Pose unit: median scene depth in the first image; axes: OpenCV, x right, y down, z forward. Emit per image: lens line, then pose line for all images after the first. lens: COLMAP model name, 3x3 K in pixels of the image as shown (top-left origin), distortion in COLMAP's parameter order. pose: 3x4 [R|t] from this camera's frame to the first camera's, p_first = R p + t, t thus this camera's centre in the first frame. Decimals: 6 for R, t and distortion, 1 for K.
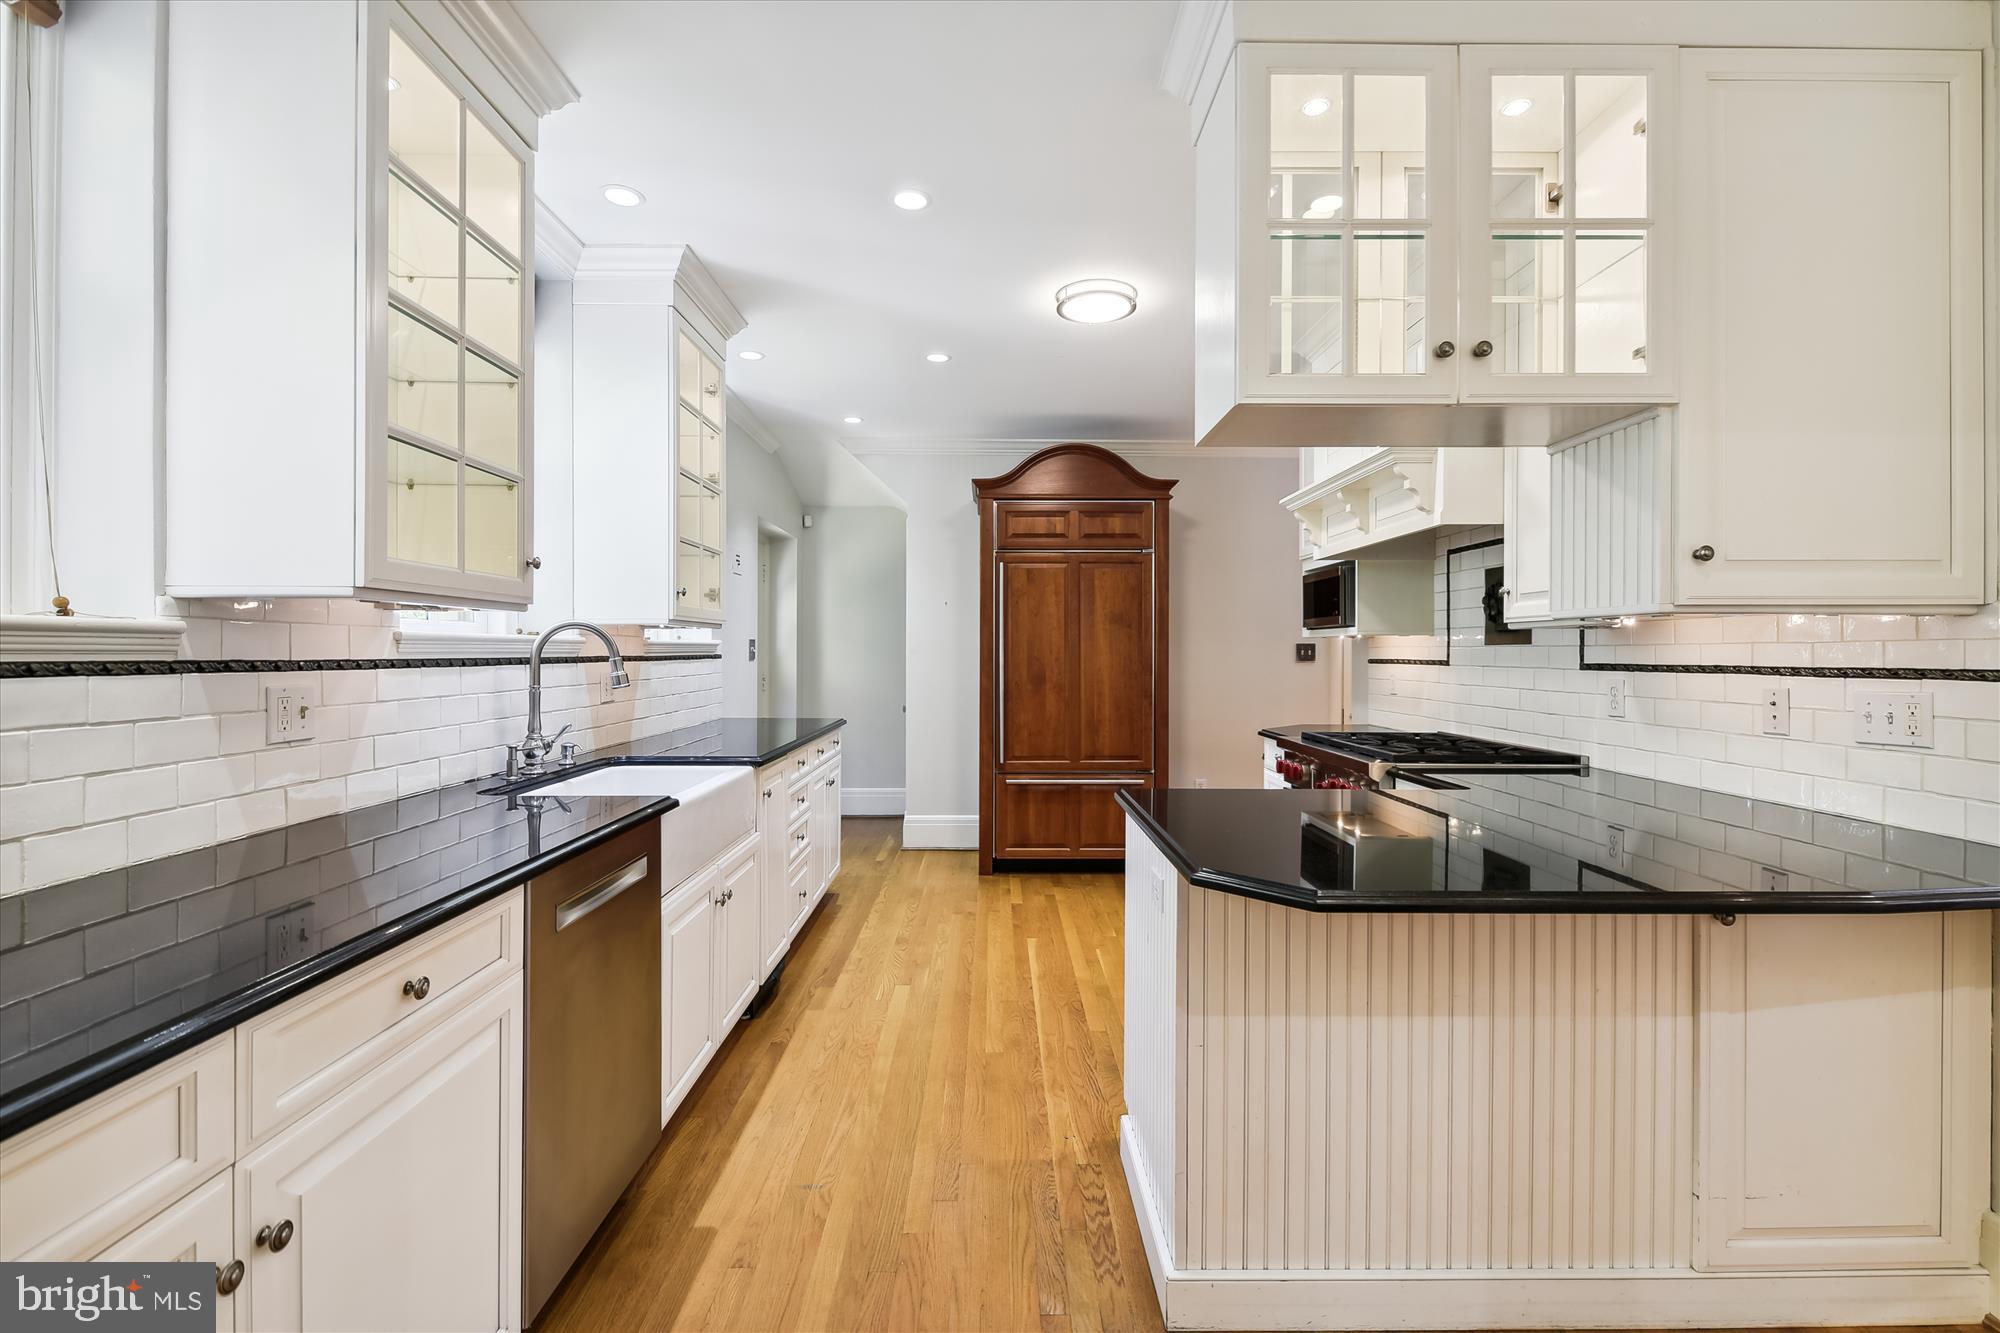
lens RADIAL K [[868.7, 0, 1004.4], [0, 868.7, 654.3], [0, 0, 1]] dist [0.017215, -0.000783]
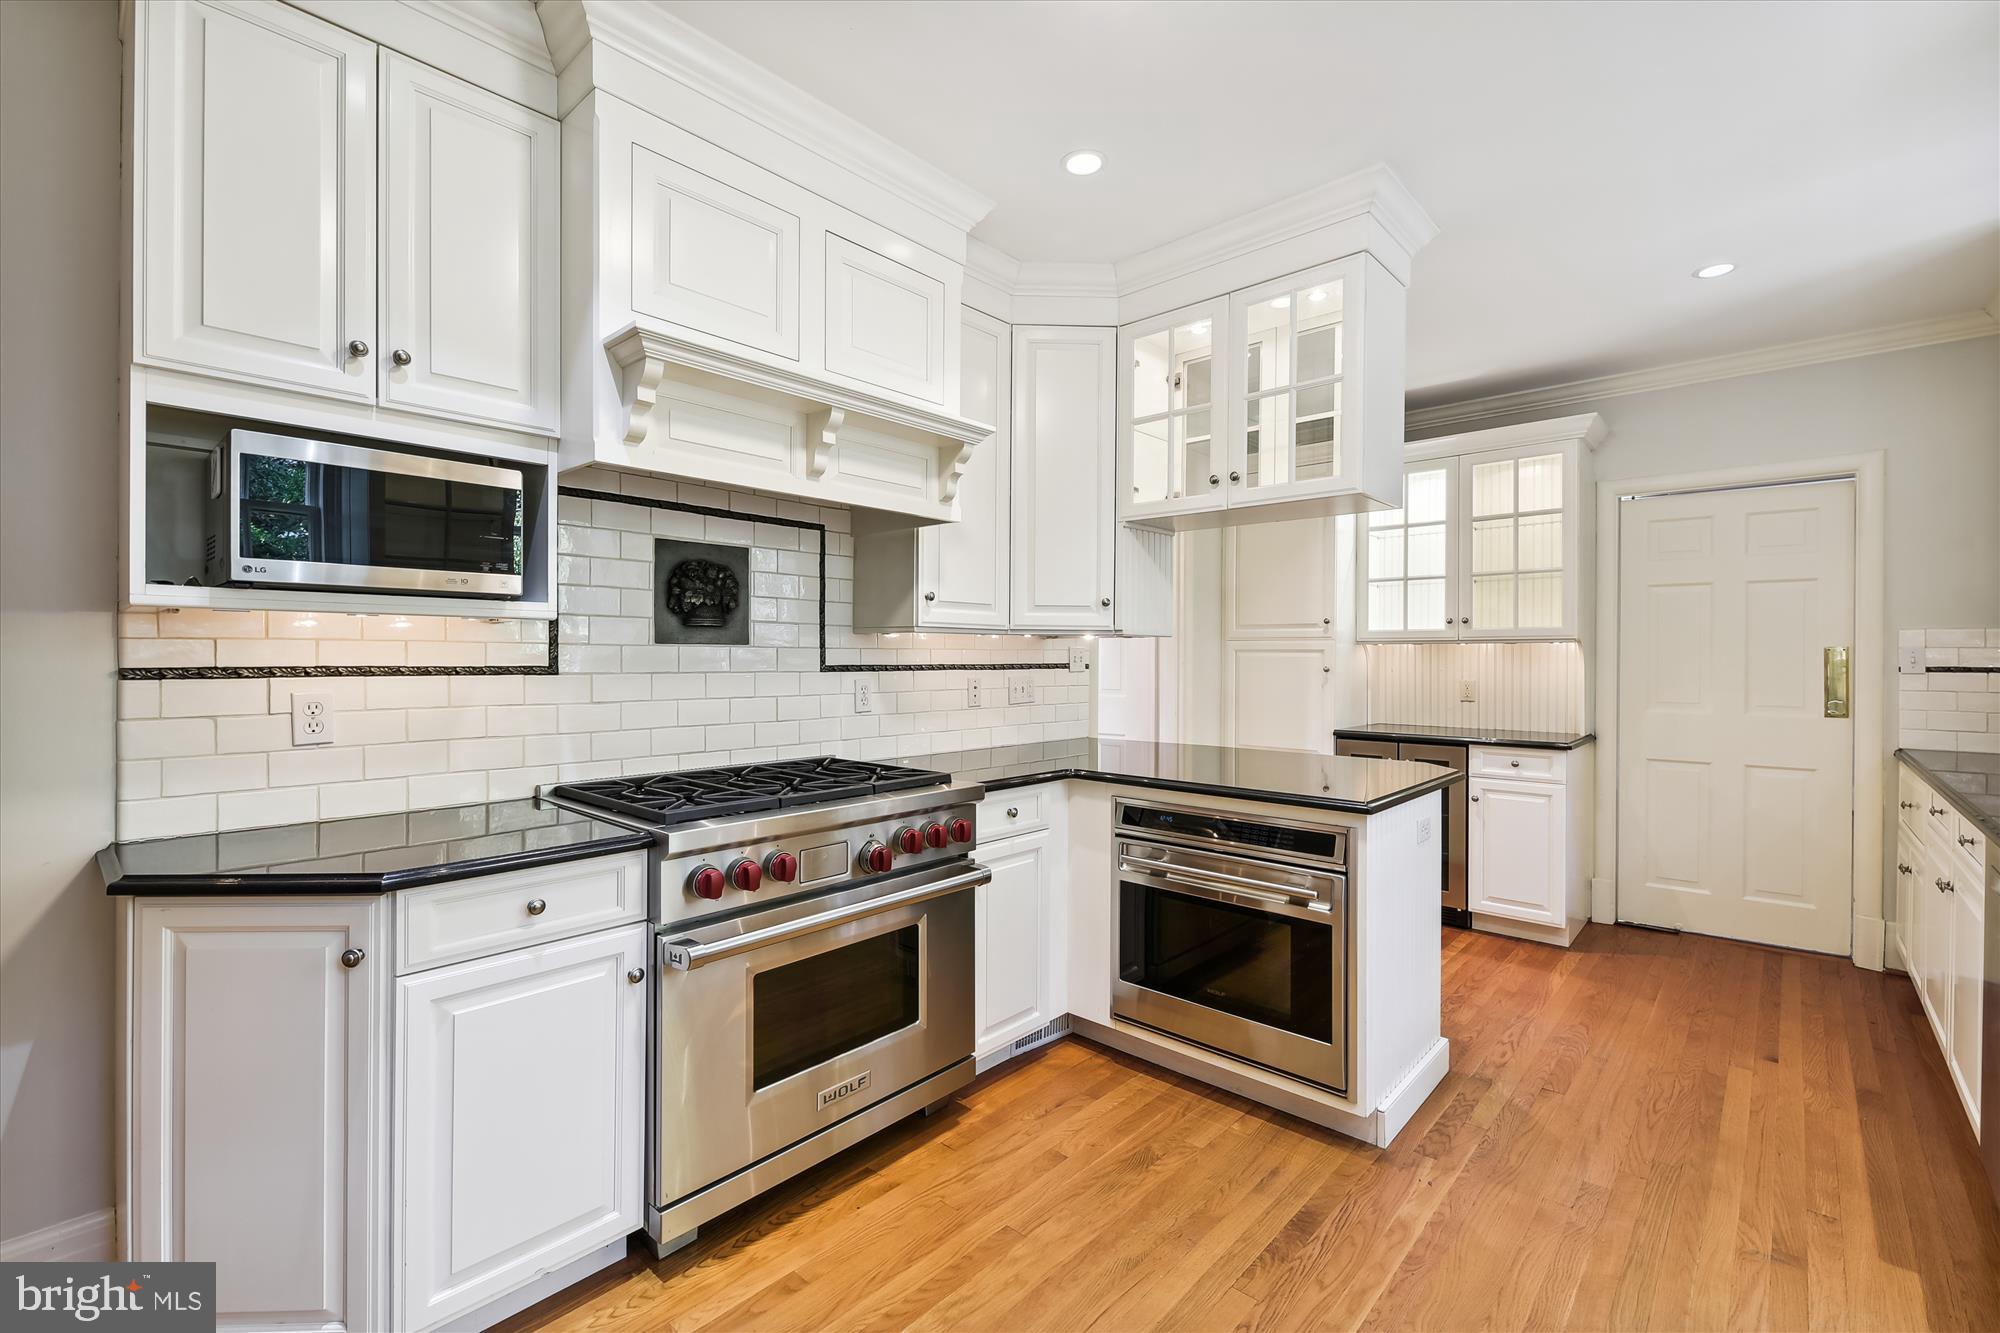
lens RADIAL K [[868.7, 0, 1035.2], [0, 868.7, 661.9], [0, 0, 1]] dist [0.017215, -0.000783]
pose [[-0.743713, -0.014921, 0.668333, -0.213333], [-0.008703, 0.999882, 0.012639, -0.009402], [-0.668442, 0.003583, -0.743755, 1.814922]]
